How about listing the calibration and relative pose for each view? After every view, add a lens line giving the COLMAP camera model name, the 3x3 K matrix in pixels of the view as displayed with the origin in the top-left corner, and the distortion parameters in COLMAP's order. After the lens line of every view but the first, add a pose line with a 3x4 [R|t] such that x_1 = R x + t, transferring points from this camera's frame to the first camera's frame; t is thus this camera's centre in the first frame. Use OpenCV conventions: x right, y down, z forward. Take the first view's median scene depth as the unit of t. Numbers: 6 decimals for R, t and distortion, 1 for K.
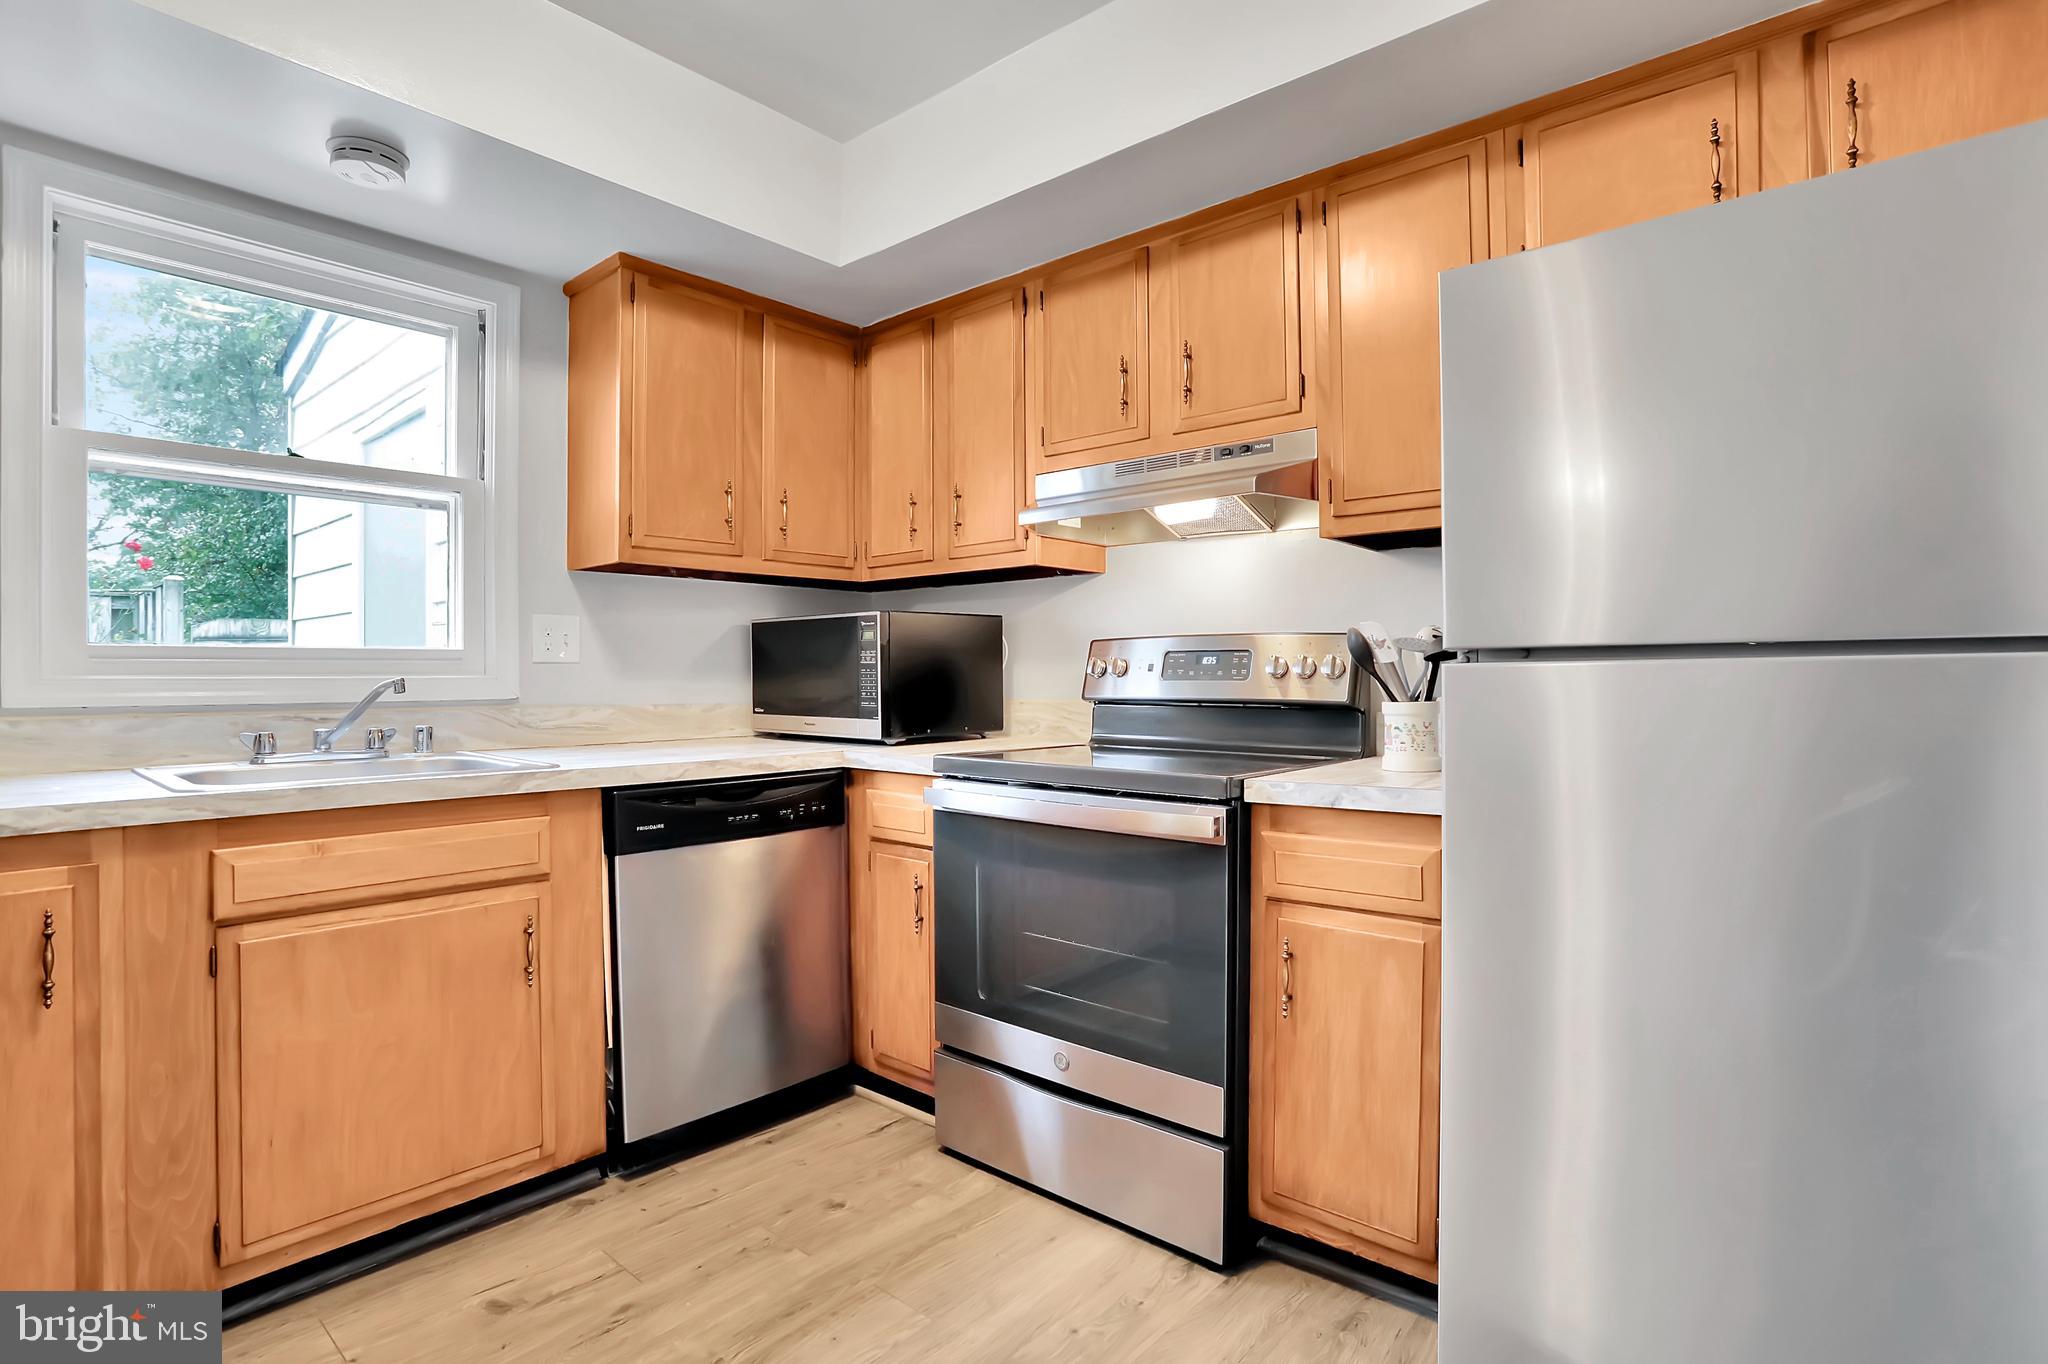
lens RADIAL K [[1011.5, 0, 1024.0], [0, 1011.5, 682.0], [0, 0, 1]] dist [-0.075941, 0.030185]
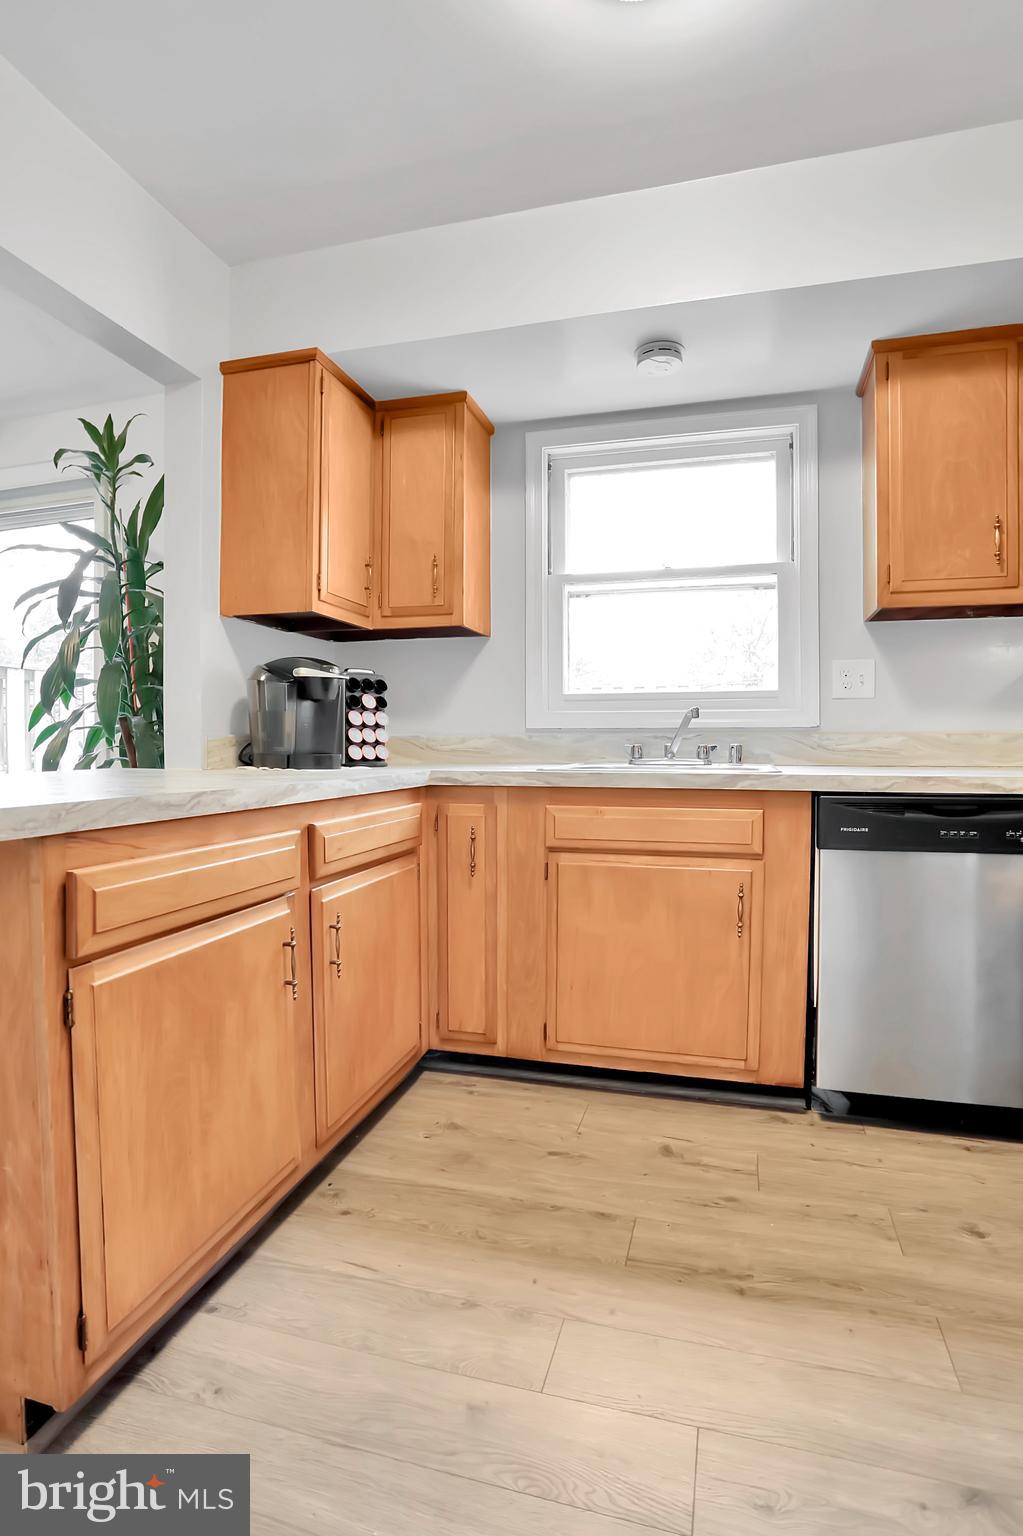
lens RADIAL K [[758.6, 0, 506.9], [0, 758.6, 767.6], [0, 0, 1]] dist [-0.075941, 0.030185]
pose [[0.419832, 0.031489, -0.907055, 0.266154], [-0.001532, 0.999421, 0.033987, 0.049477], [0.907601, -0.012879, 0.419637, 0.301762]]
